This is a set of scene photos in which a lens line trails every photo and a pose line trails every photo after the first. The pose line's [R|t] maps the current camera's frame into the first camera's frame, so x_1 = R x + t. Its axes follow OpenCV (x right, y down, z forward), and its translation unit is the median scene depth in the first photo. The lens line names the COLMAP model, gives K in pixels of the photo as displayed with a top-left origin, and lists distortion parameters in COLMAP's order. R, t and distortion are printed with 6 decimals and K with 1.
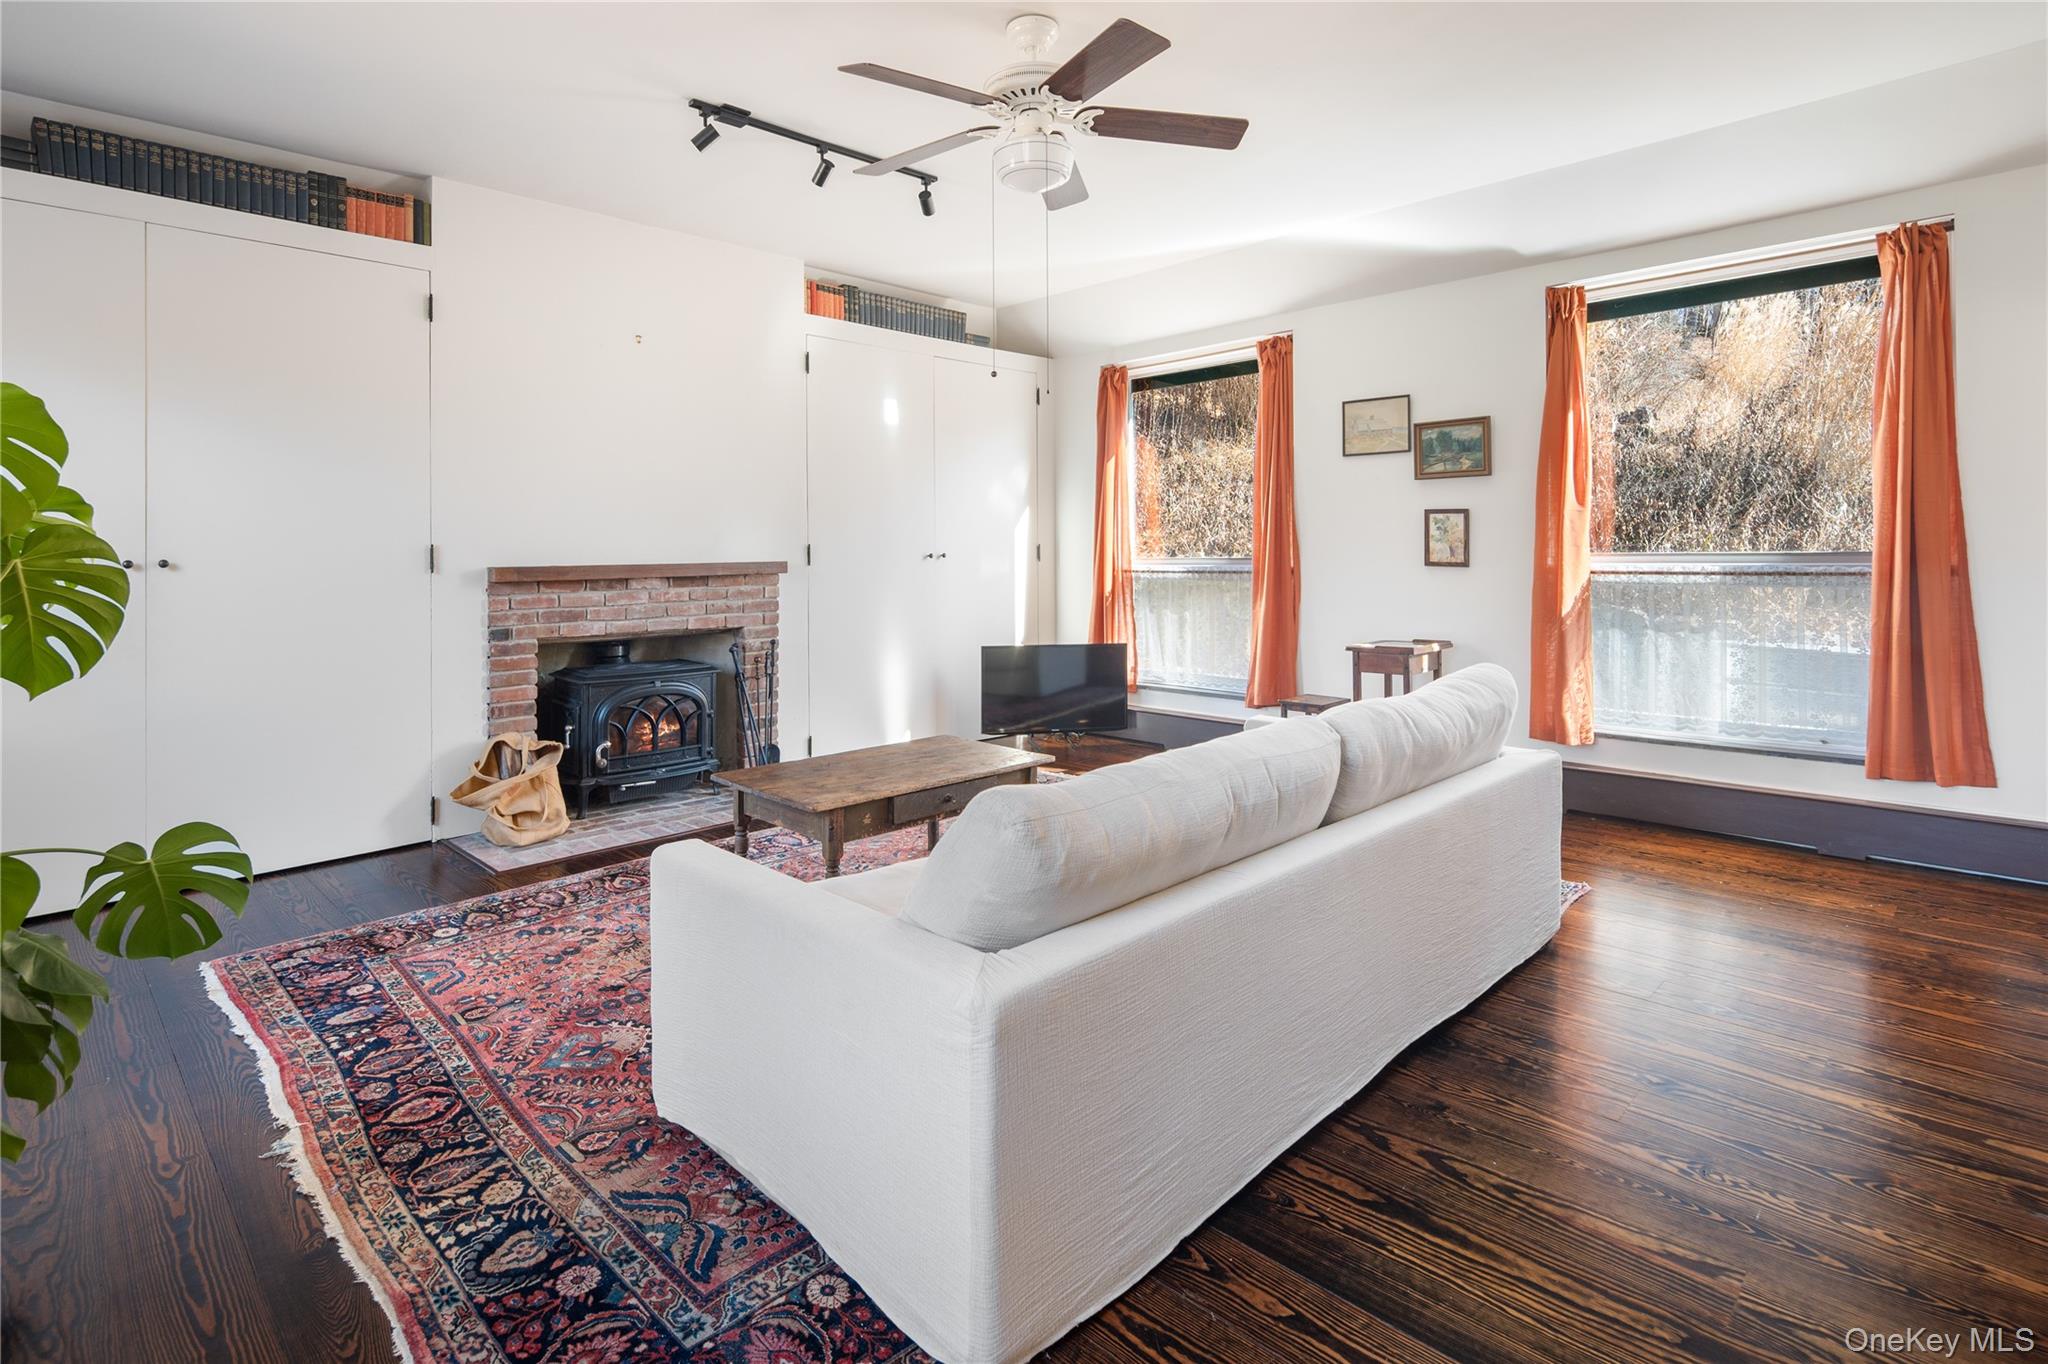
lens RADIAL K [[1012.4, 0, 1017.6], [0, 1012.4, 562.5], [0, 0, 1]] dist [0.013408, -0.000874]
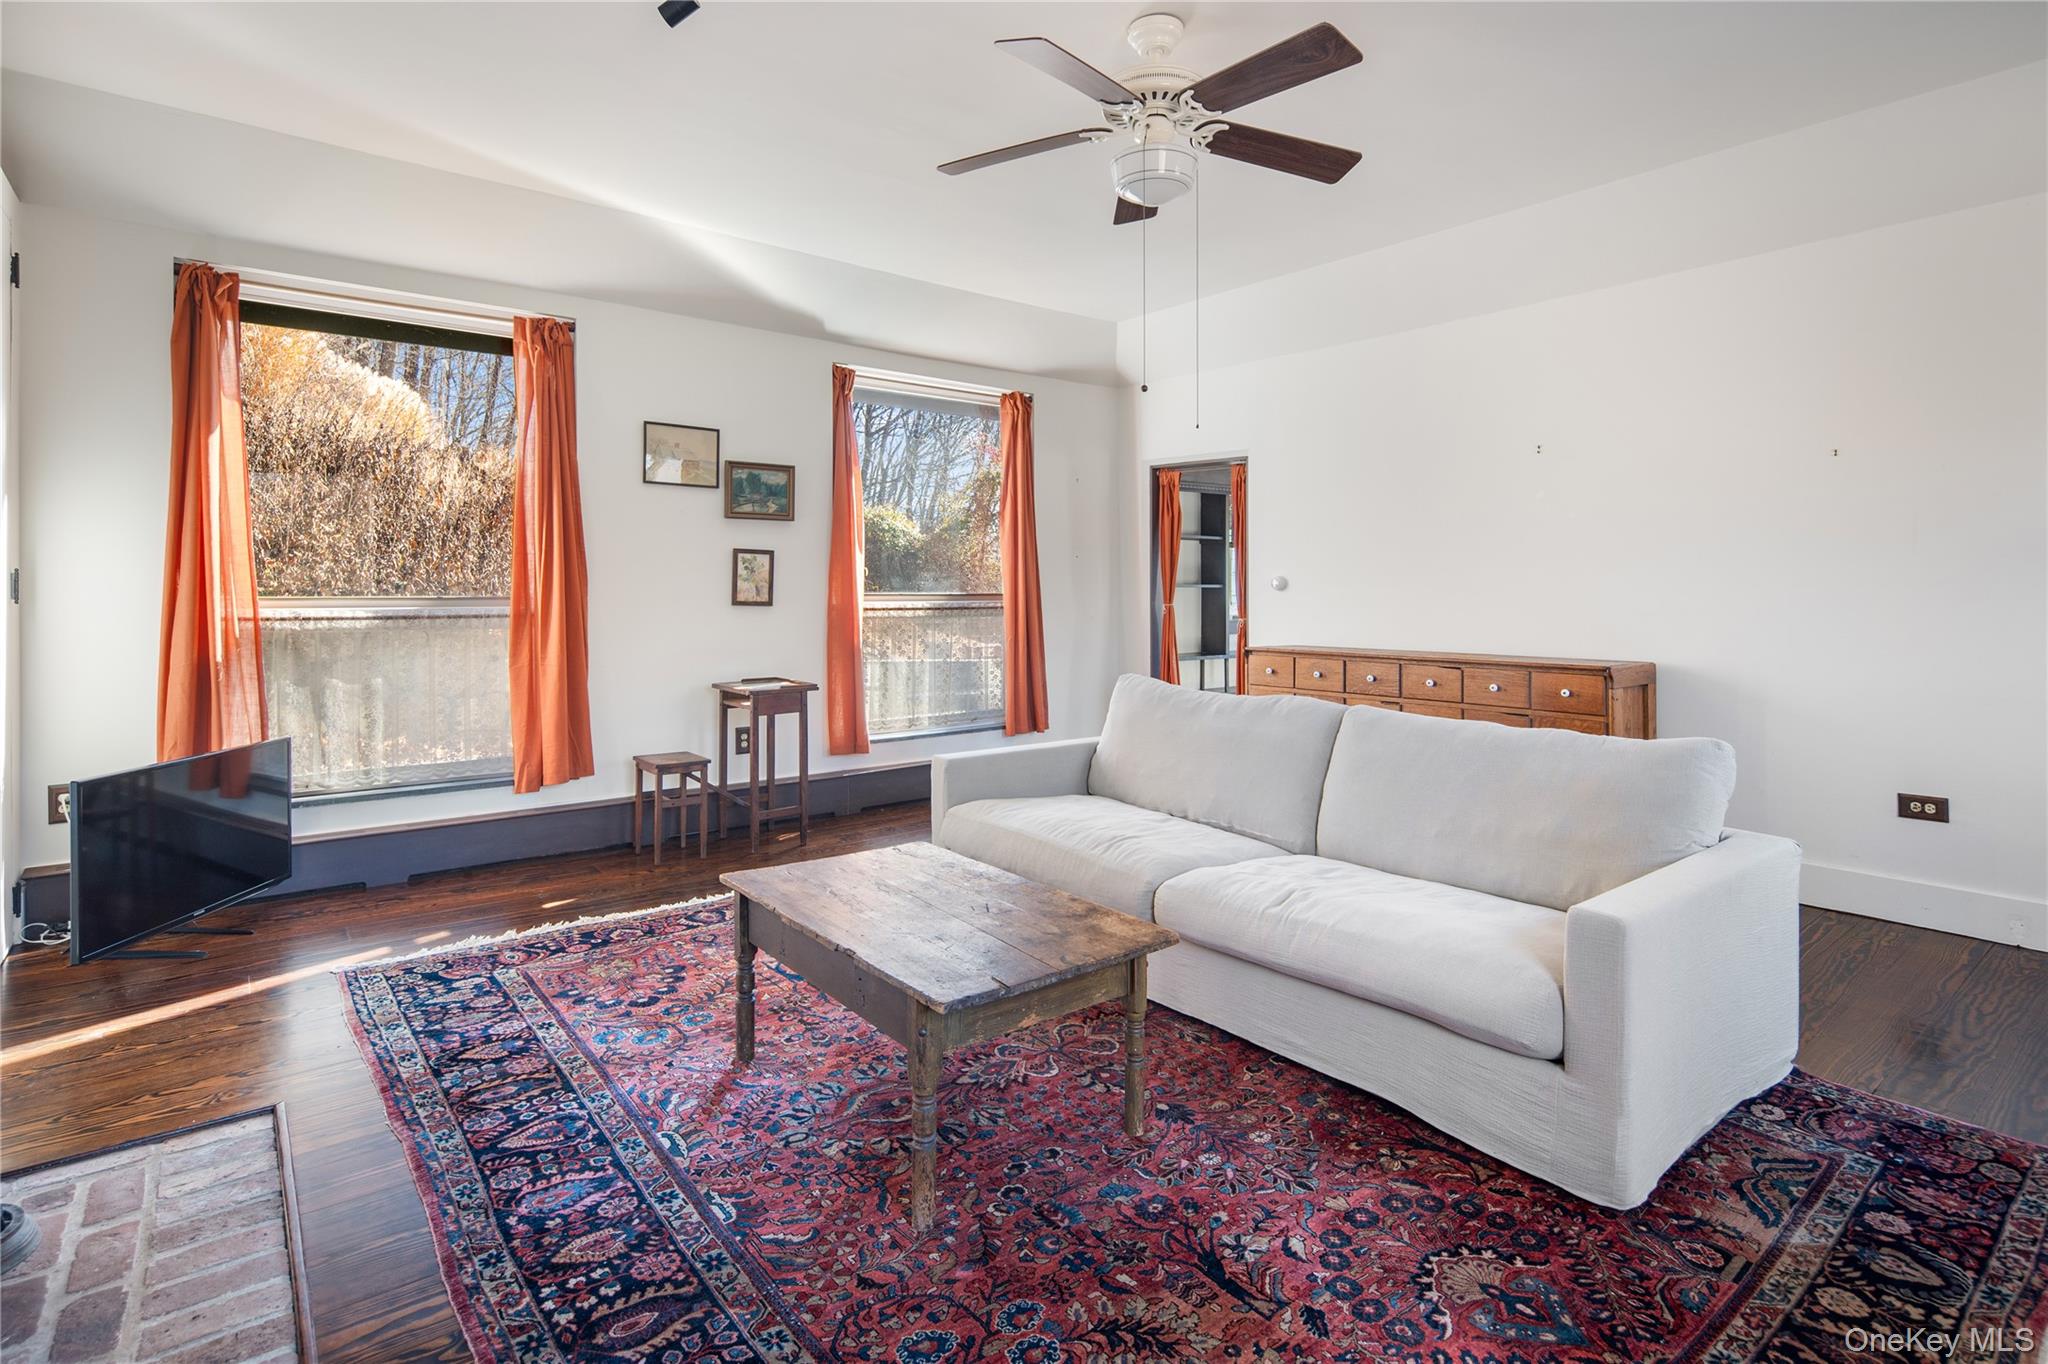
lens RADIAL K [[1021.0, 0, 1025.2], [0, 1021.0, 590.0], [0, 0, 1]] dist [-0.001233, -0.000161]
pose [[0.110880, 0.011436, 0.993768, -0.608001], [0.008224, 0.999889, -0.012424, 0.003069], [-0.993800, 0.009551, 0.110774, 0.663333]]
